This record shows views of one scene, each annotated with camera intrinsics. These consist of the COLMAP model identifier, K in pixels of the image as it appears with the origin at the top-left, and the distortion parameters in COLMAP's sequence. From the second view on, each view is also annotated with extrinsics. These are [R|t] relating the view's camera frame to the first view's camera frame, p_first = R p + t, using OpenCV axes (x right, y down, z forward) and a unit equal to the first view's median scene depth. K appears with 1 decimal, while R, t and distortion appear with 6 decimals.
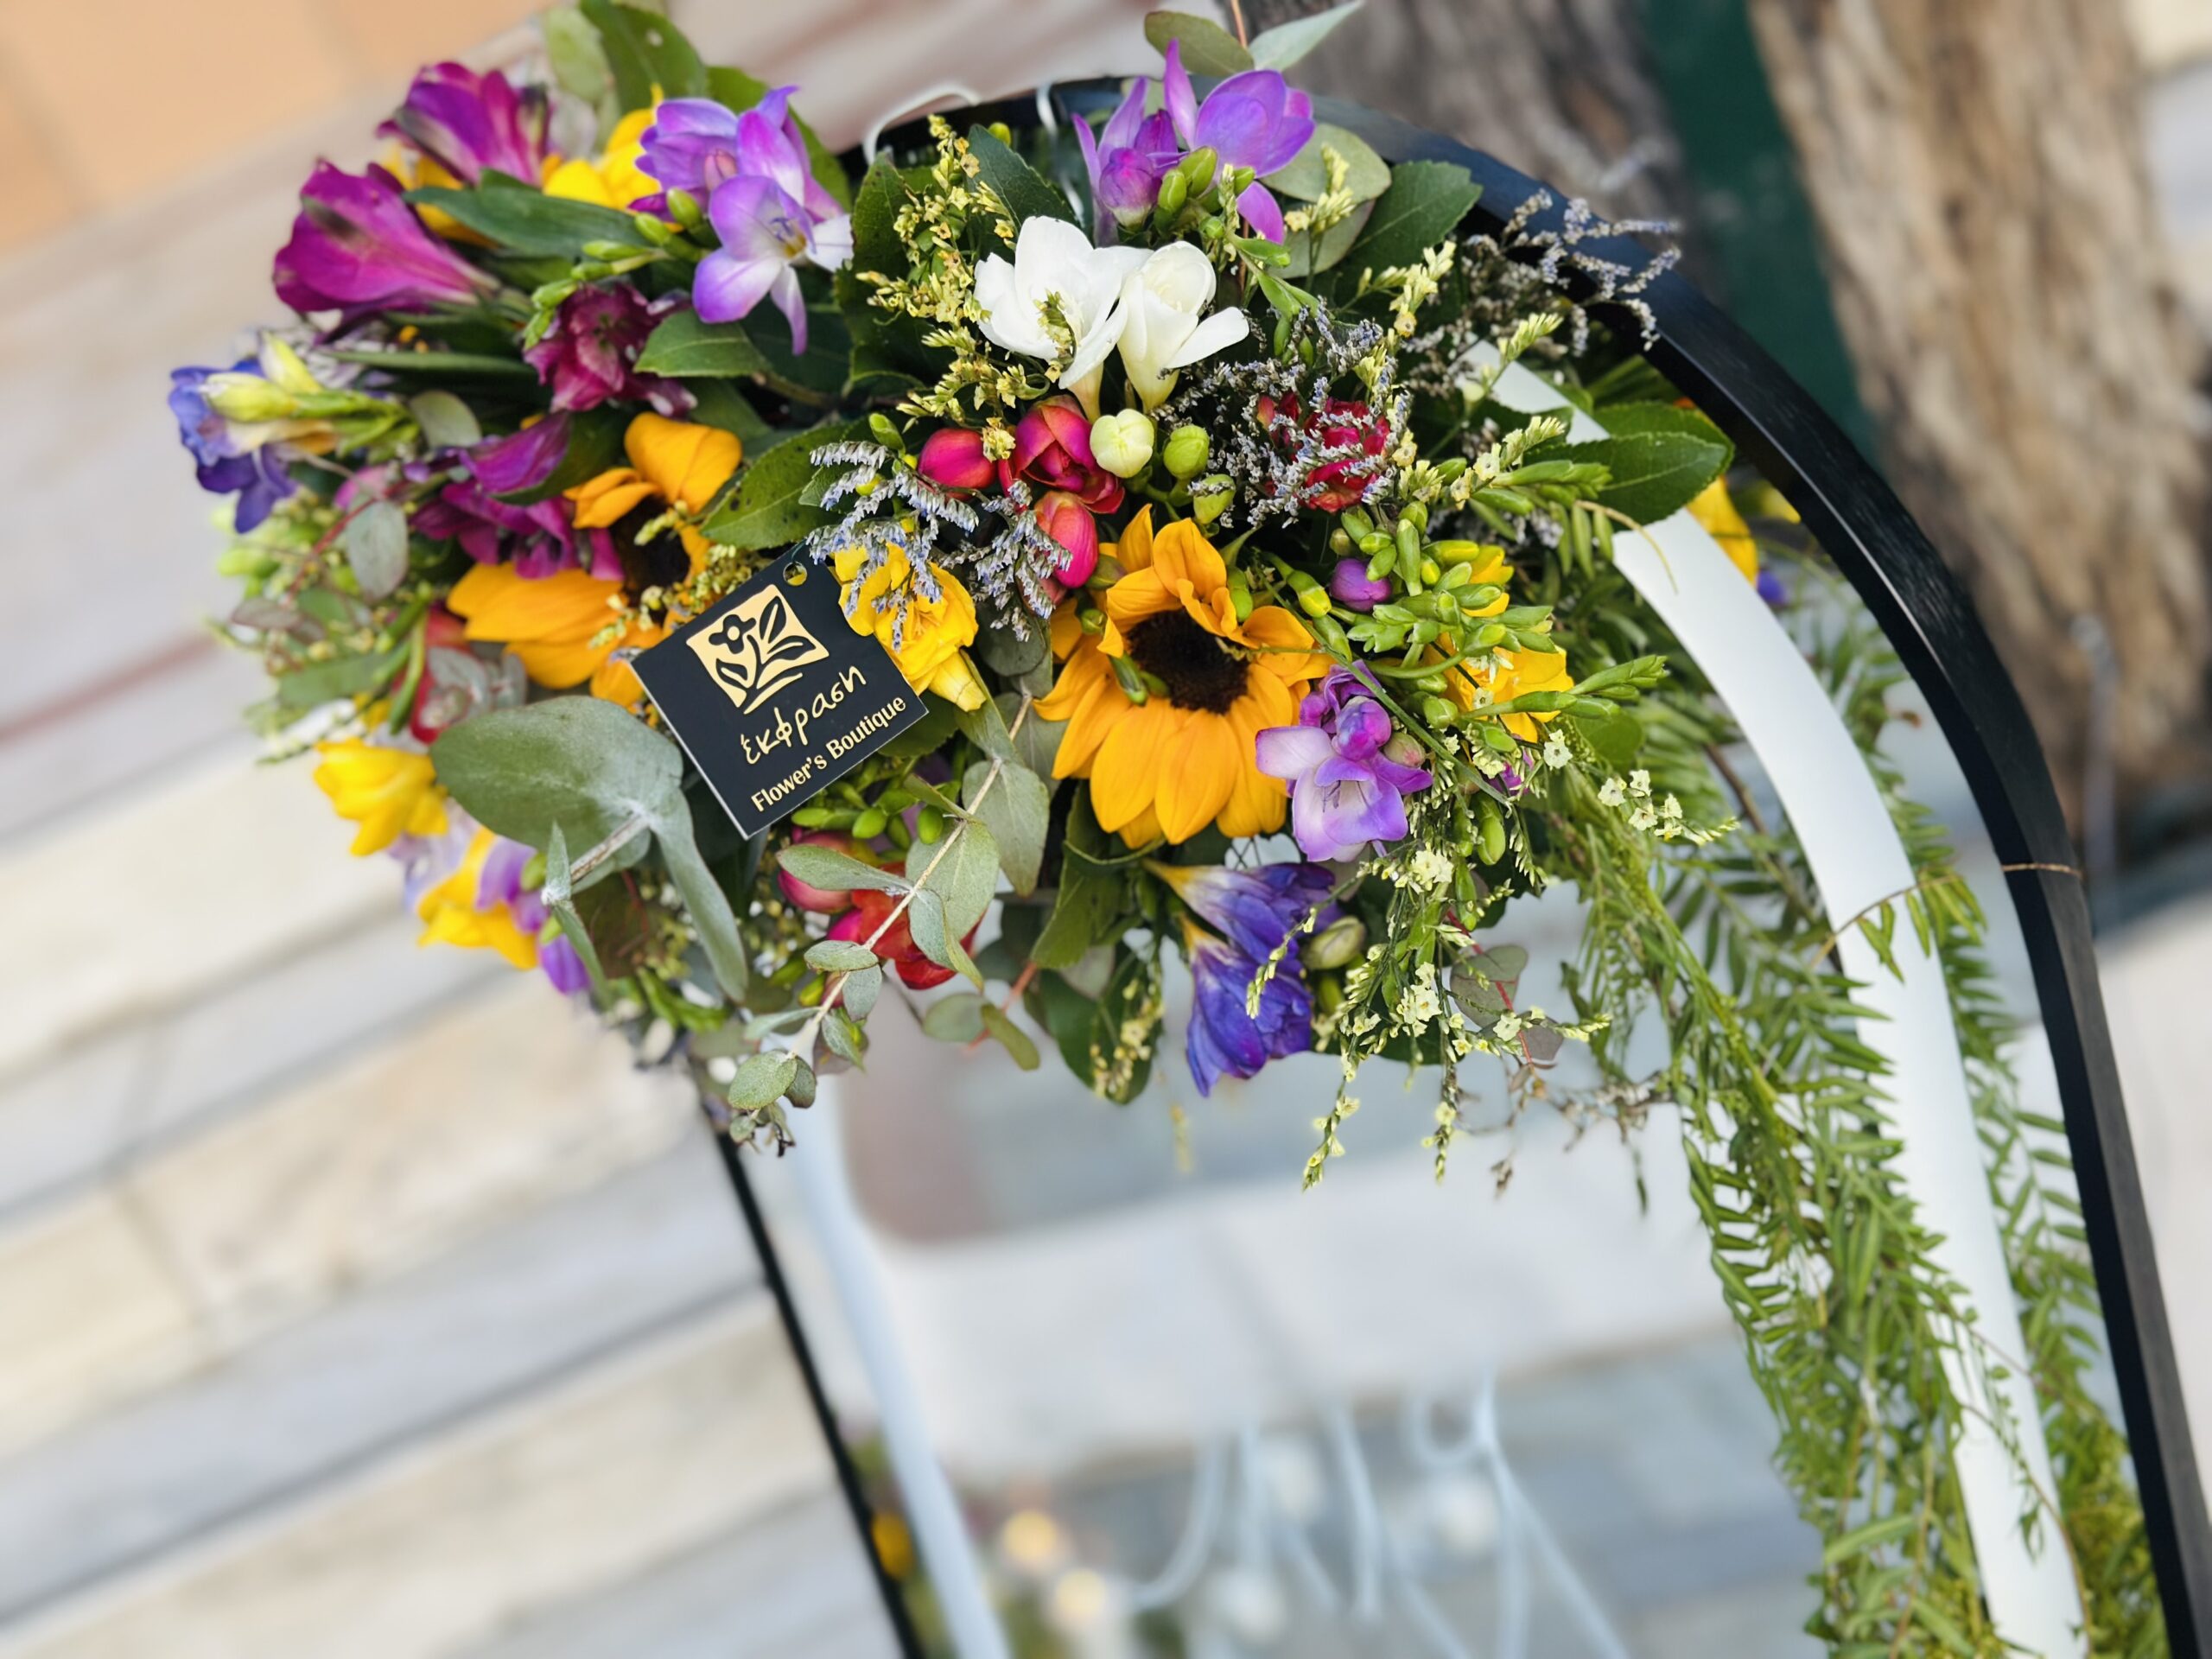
lens RADIAL K [[3112.4, 0, 1074.1], [0, 3112.4, 829.7], [0, 0, 1]] dist [0.120739, -0.279161]
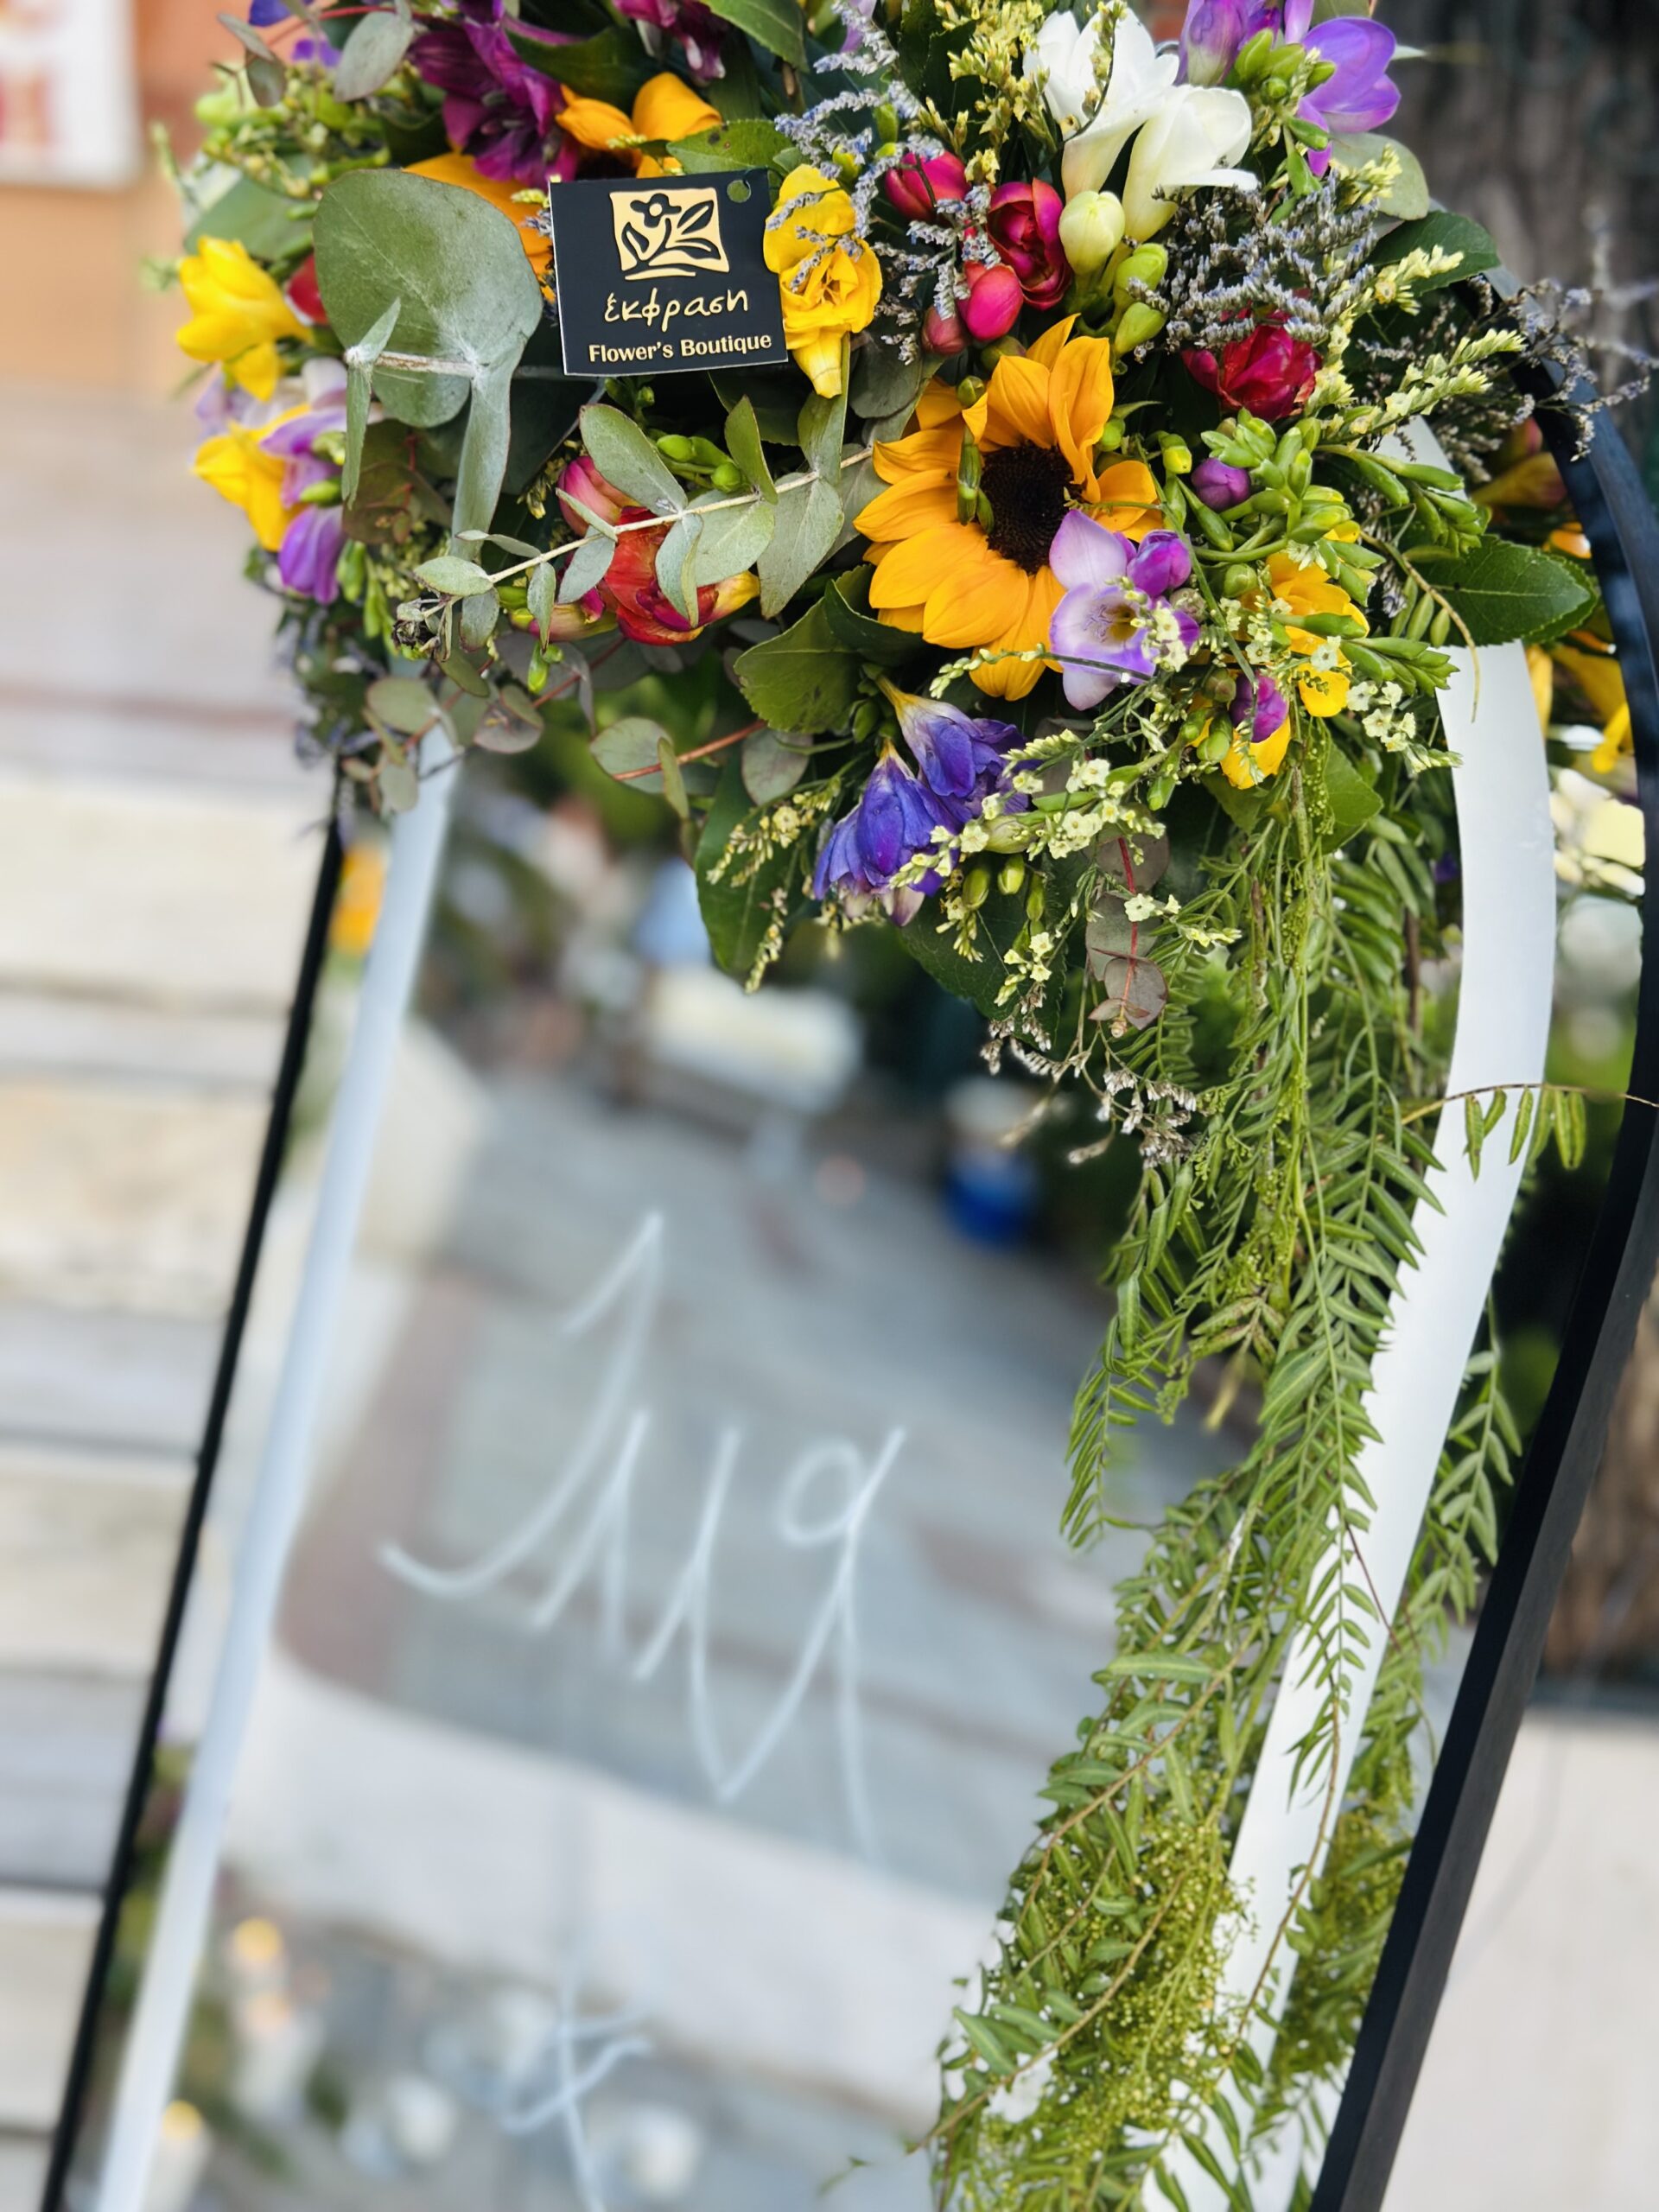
lens RADIAL K [[3112.4, 0, 829.5], [0, 3112.4, 1106.0], [0, 0, 1]] dist [0.120739, -0.279161]
pose [[0.863029, 0.505150, -0.002336, 0.086229], [-0.502063, 0.857227, -0.114431, 0.270600], [-0.055802, 0.099930, 0.993429, 0.027517]]
